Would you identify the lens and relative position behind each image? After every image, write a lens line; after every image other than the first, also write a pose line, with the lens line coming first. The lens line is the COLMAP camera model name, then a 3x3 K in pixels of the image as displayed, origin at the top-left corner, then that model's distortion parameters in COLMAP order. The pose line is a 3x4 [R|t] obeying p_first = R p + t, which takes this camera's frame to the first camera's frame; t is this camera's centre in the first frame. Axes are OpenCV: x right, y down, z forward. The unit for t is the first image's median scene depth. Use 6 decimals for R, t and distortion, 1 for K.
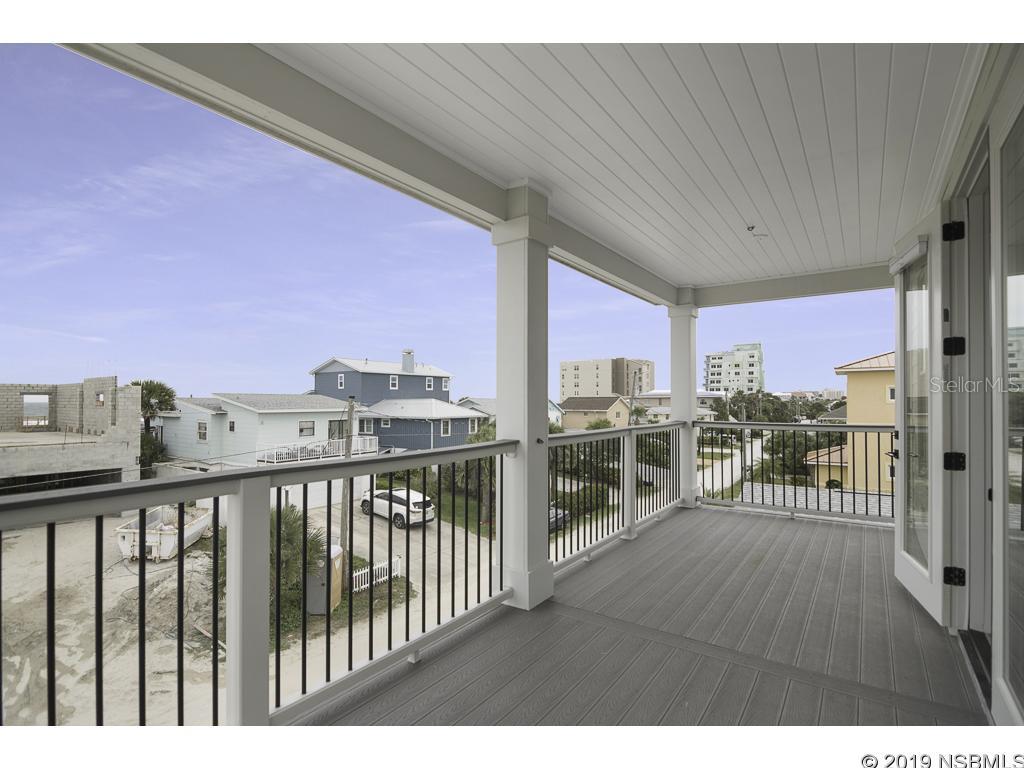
lens RADIAL K [[496.1, 0, 514.2], [0, 496.1, 385.6], [0, 0, 1]] dist [0.000860, -0.008235]
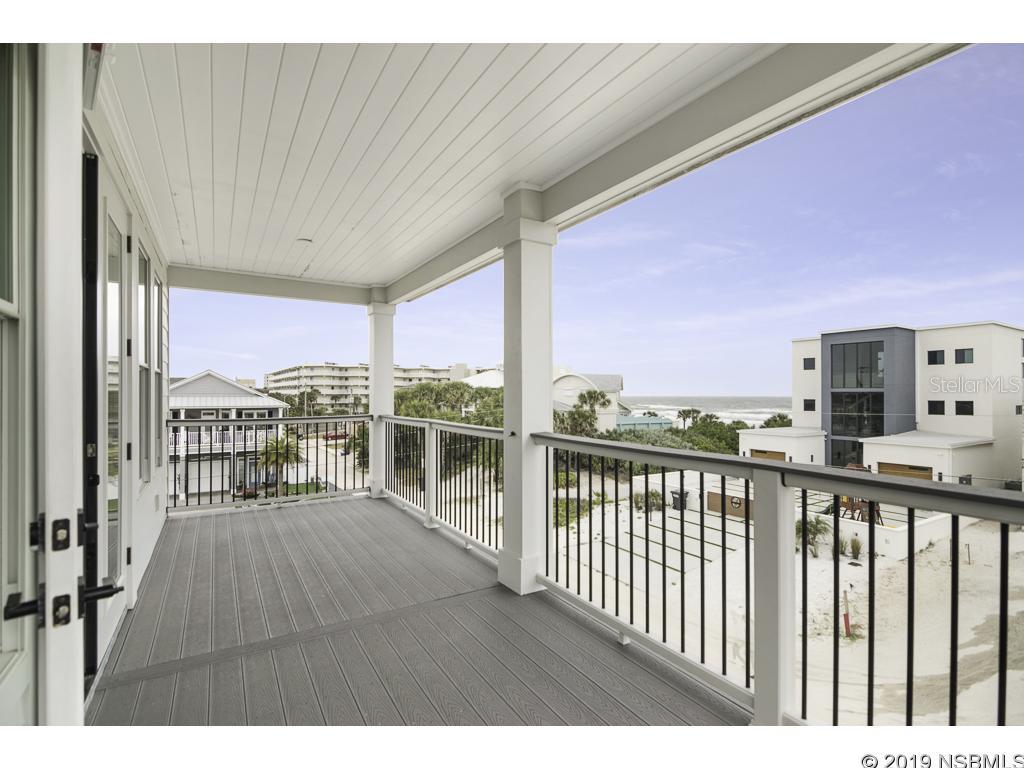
lens RADIAL K [[496.1, 0, 509.2], [0, 496.1, 391.1], [0, 0, 1]] dist [0.000860, -0.008235]
pose [[-0.389111, -0.009754, -0.921139, 0.814827], [0.022866, 0.999534, -0.020244, 0.033980], [0.920907, -0.028940, -0.388707, 1.128988]]
